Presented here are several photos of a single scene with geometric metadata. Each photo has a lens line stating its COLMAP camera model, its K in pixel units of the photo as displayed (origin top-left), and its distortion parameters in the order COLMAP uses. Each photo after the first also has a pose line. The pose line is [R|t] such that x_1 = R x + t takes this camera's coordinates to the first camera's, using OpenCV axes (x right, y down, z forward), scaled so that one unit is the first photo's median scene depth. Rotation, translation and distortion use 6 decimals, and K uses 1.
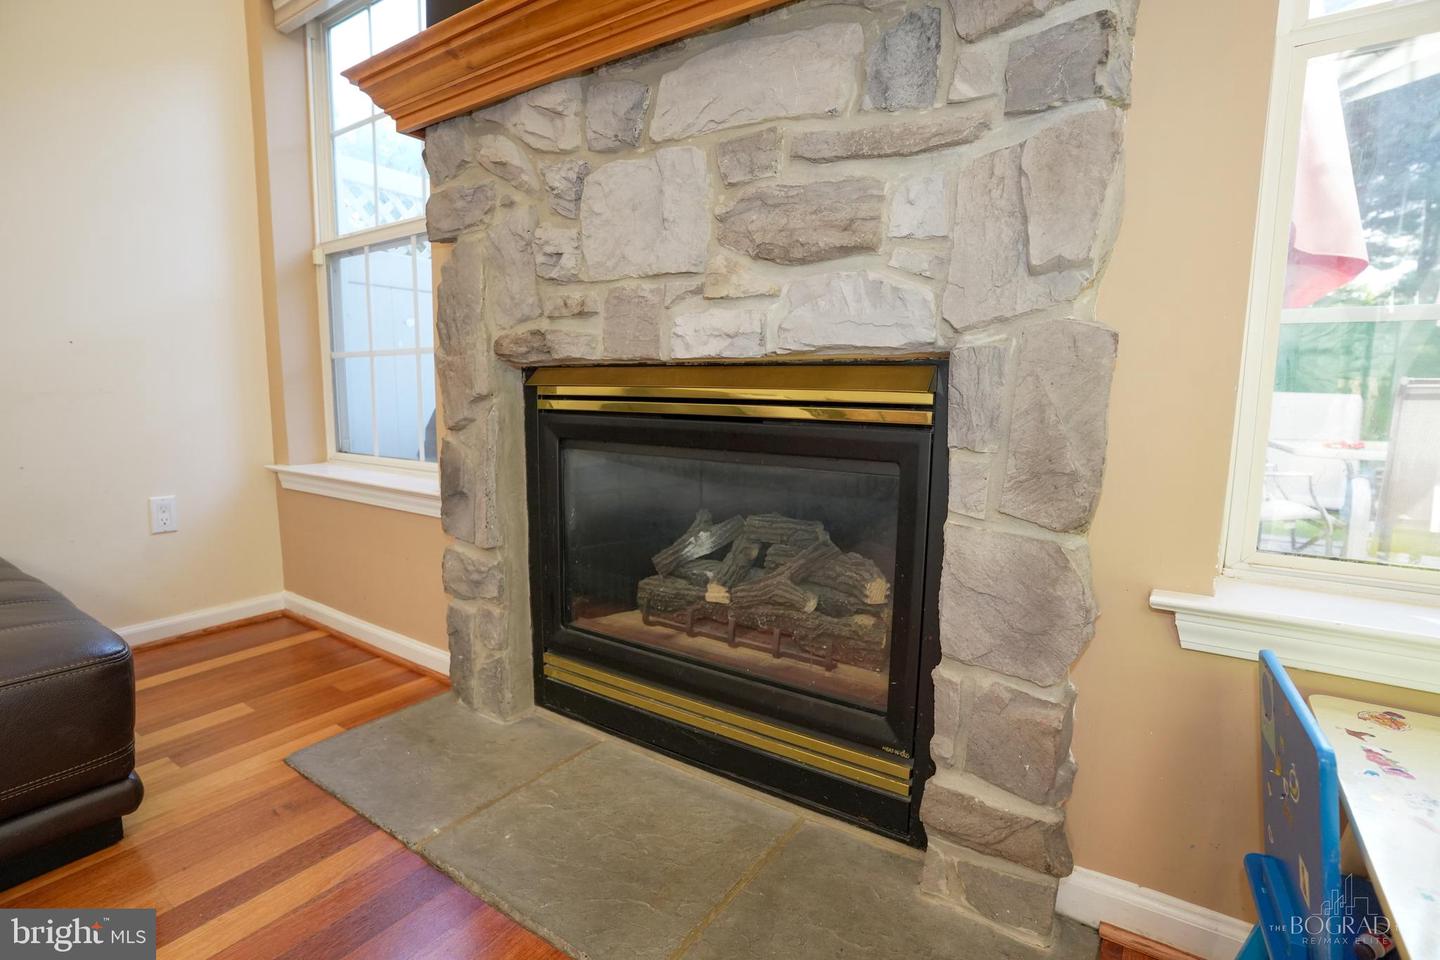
lens RADIAL K [[708.7, 0, 713.9], [0, 708.7, 477.3], [0, 0, 1]] dist [-0.081143, 0.037088]
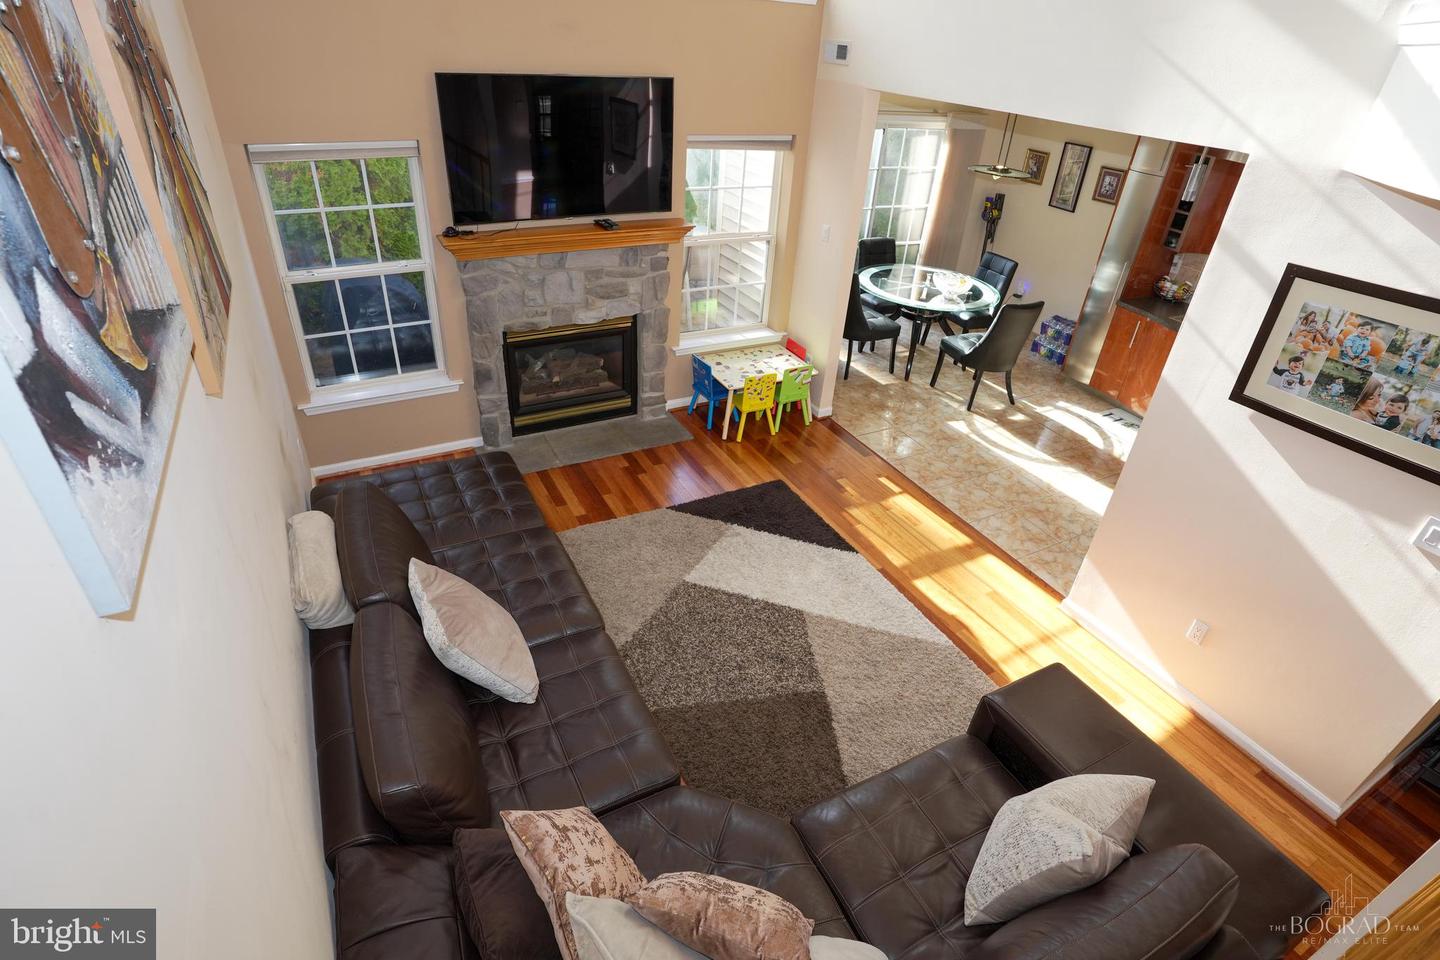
lens RADIAL K [[708.7, 0, 713.9], [0, 708.7, 477.3], [0, 0, 1]] dist [-0.081143, 0.037088]
pose [[0.470880, -0.454898, 0.755870, -3.489490], [0.068539, 0.873078, 0.482739, -1.445709], [-0.879531, -0.175505, 0.442293, -1.756297]]
